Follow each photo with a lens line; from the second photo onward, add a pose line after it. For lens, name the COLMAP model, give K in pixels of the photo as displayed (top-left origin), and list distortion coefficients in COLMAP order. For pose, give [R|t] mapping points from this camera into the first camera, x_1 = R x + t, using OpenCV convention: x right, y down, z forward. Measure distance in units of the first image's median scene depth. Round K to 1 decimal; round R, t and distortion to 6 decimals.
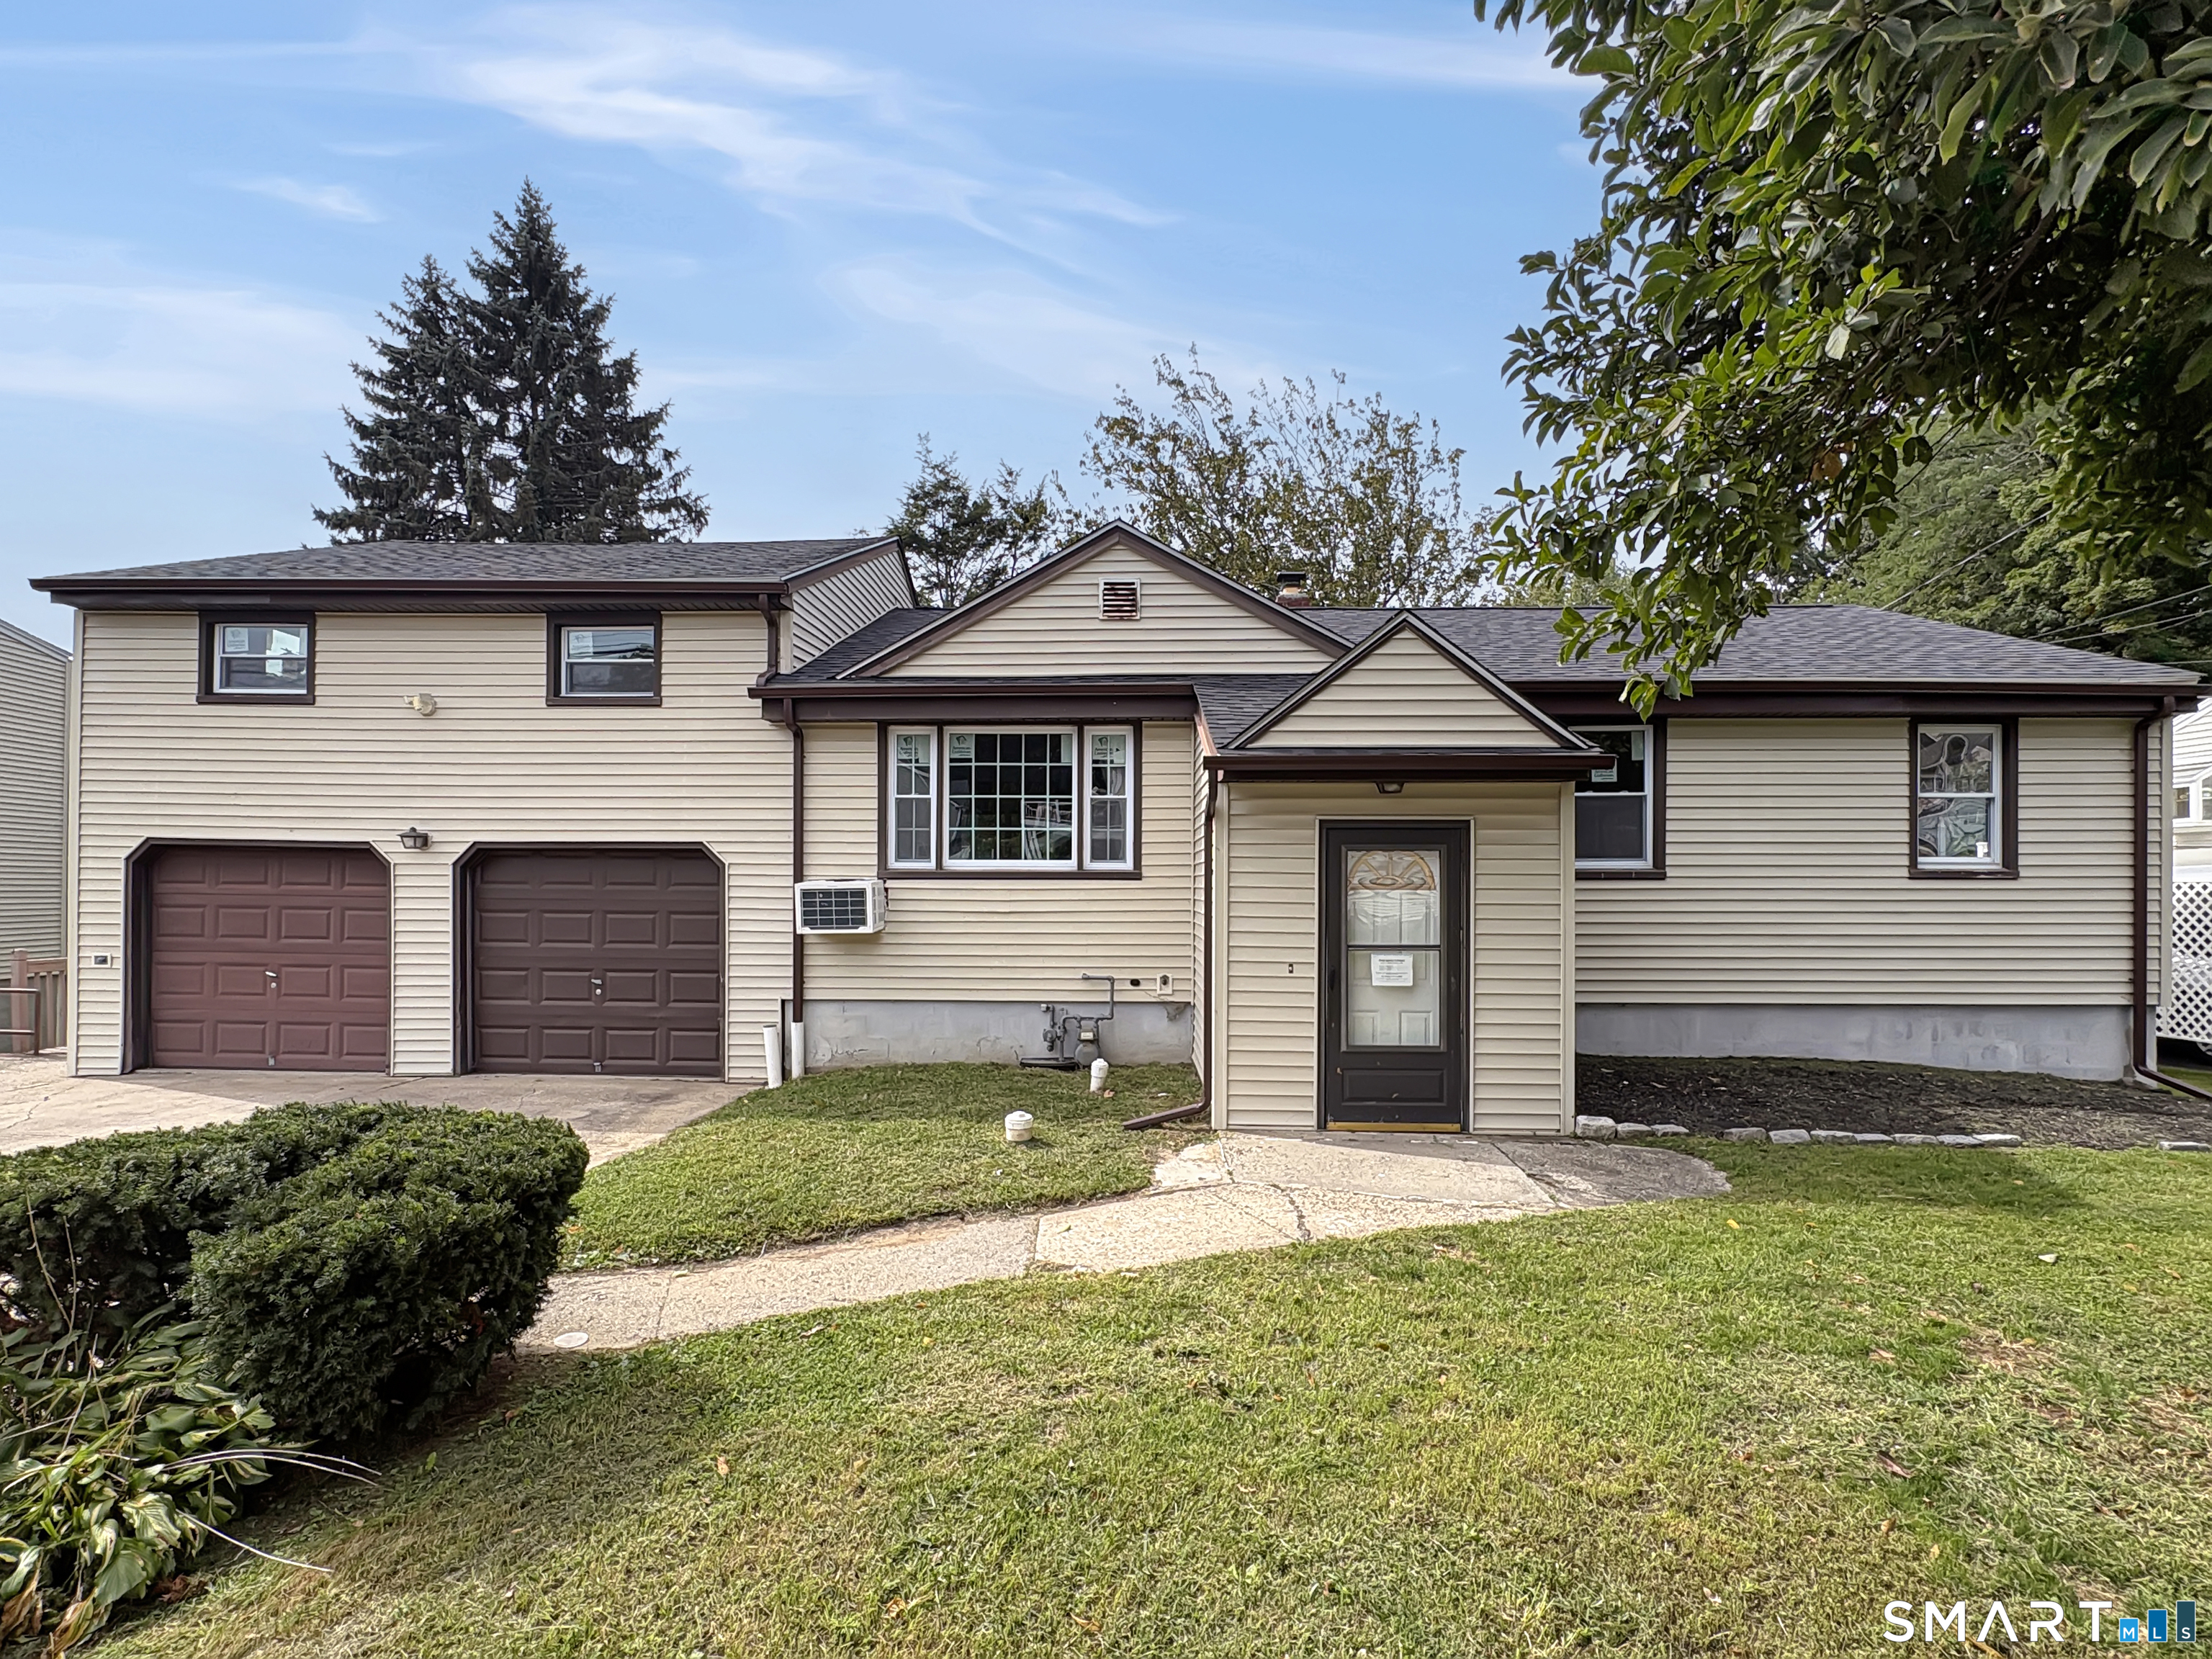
lens RADIAL K [[886.5, 0, 1106.0], [0, 886.5, 829.5], [0, 0, 1]] dist [-0.000371, 0.000051]
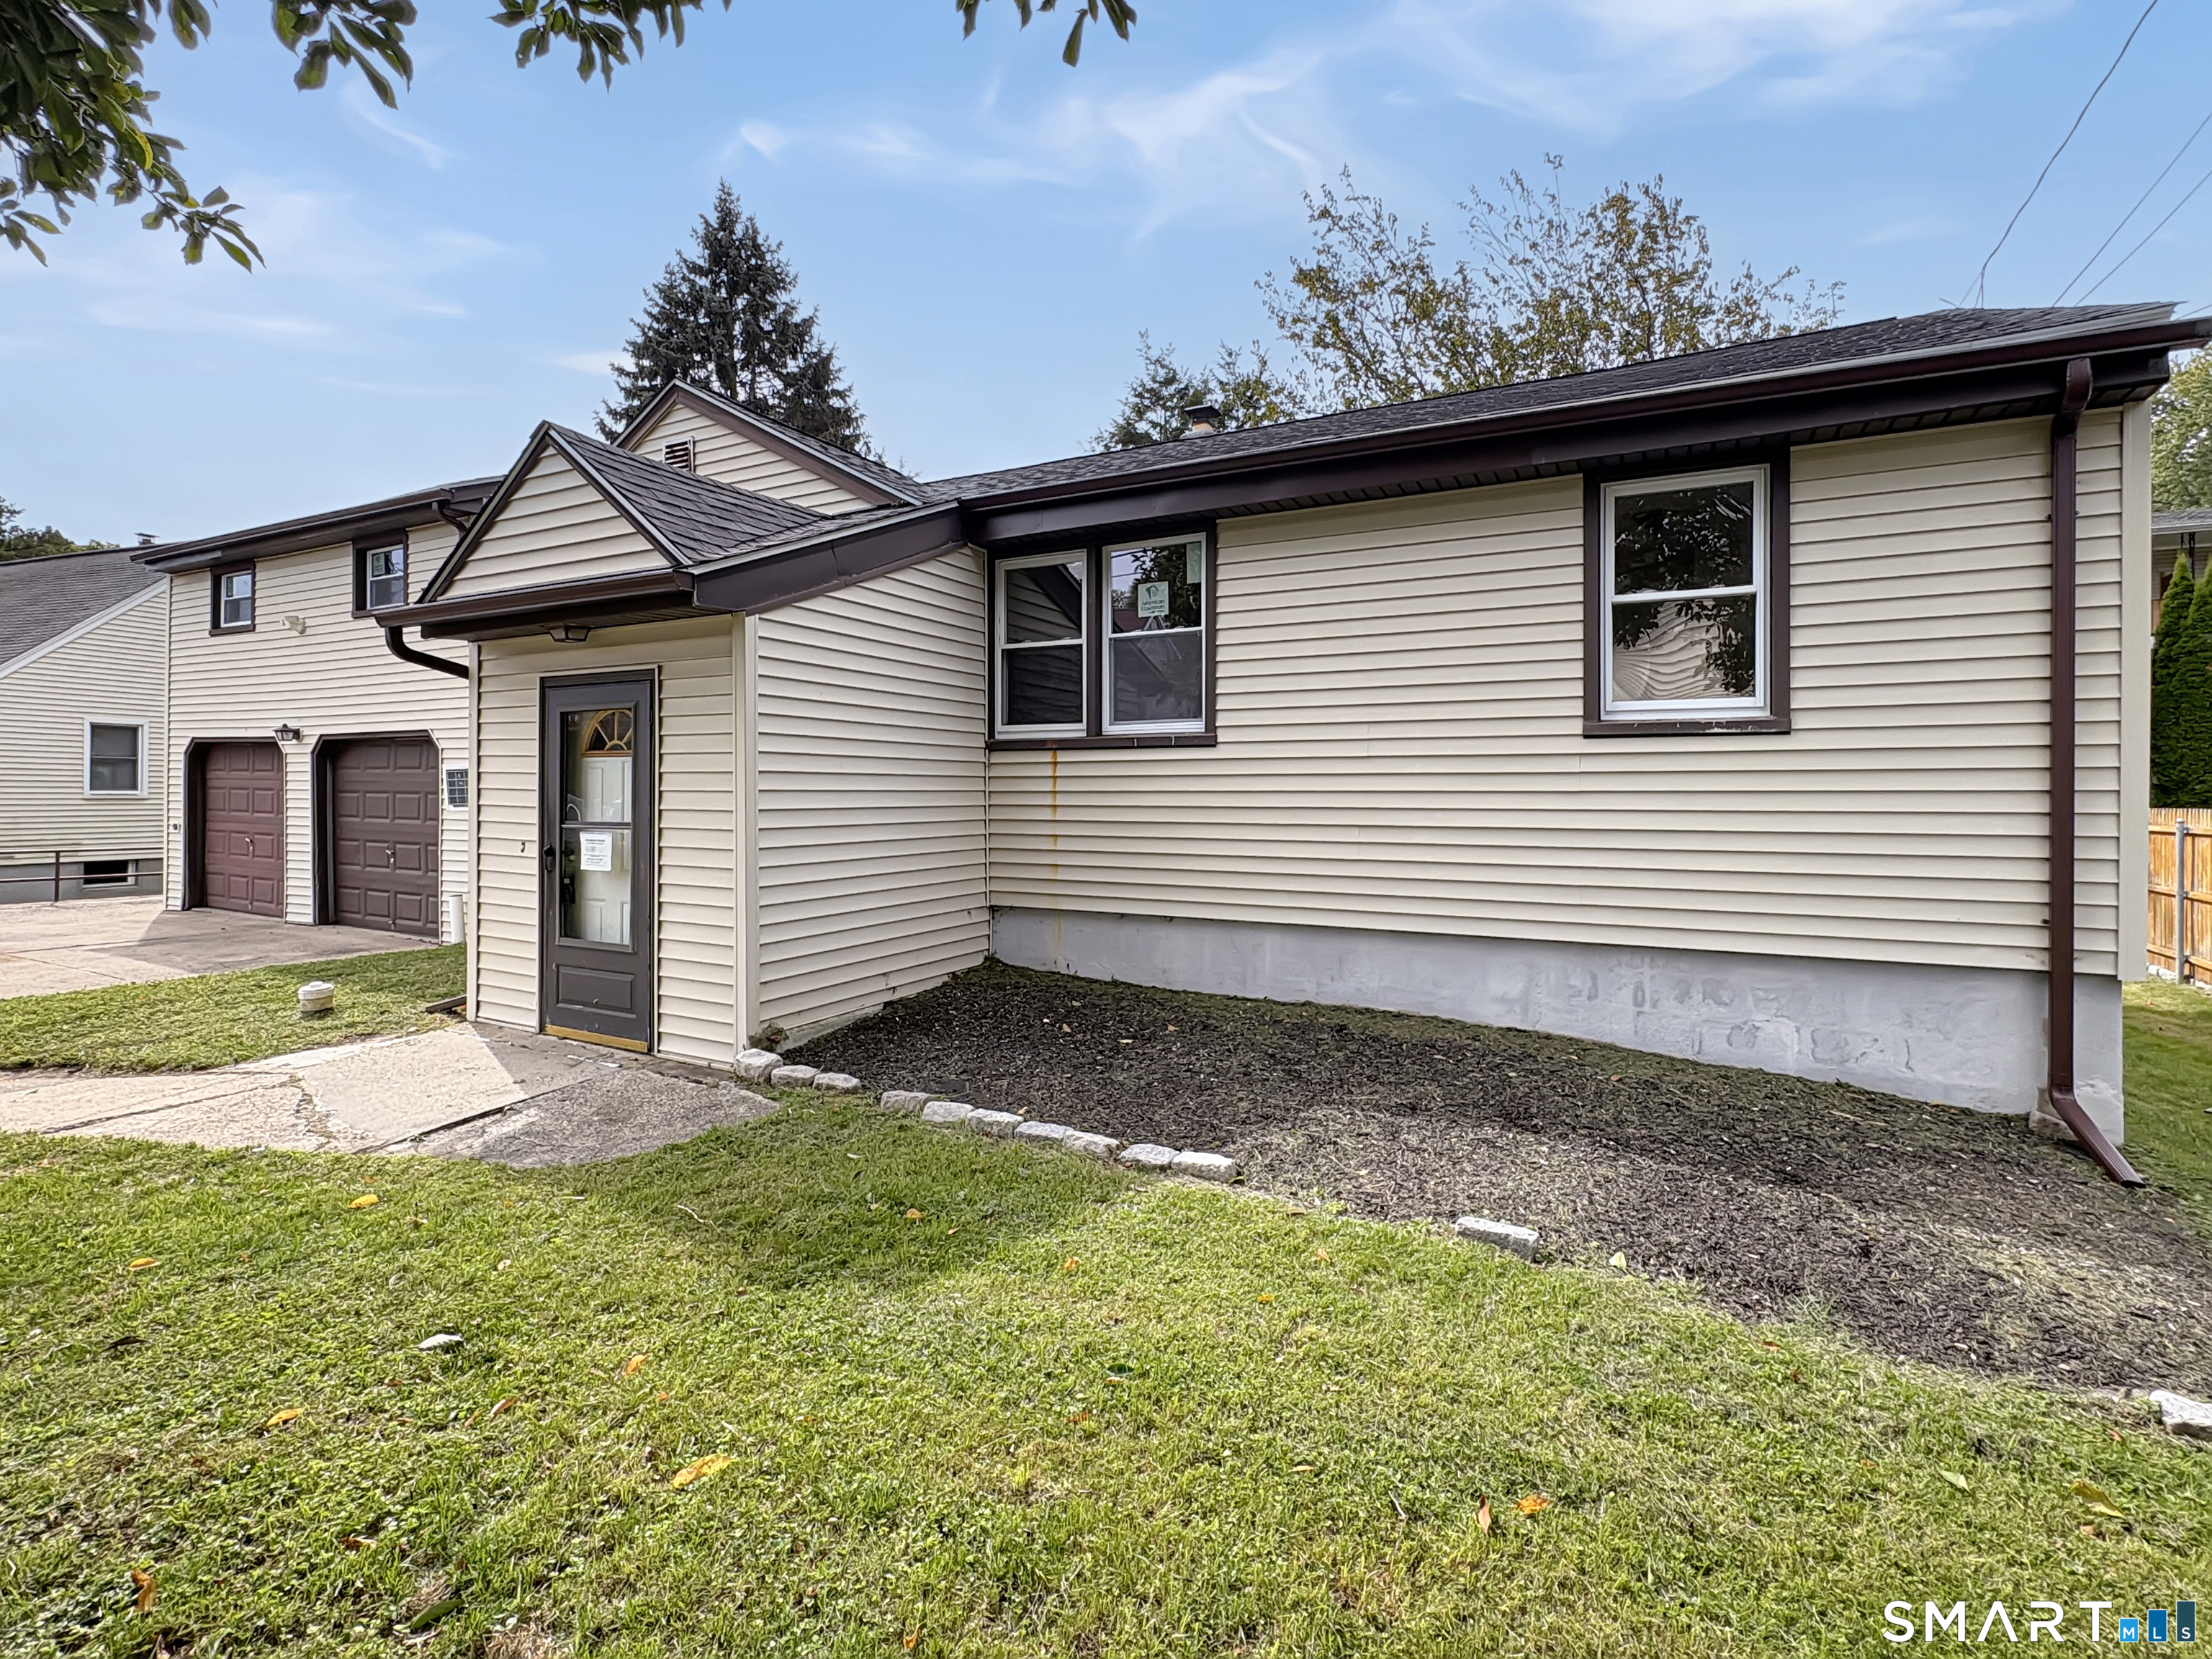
lens RADIAL K [[898.3, 0, 1103.0], [0, 898.3, 733.3], [0, 0, 1]] dist [-0.002577, -0.000120]
pose [[0.923232, -0.023857, -0.383501, 0.777850], [0.025070, 0.999684, -0.001837, 0.042577], [0.383423, -0.007918, 0.923539, 0.281622]]
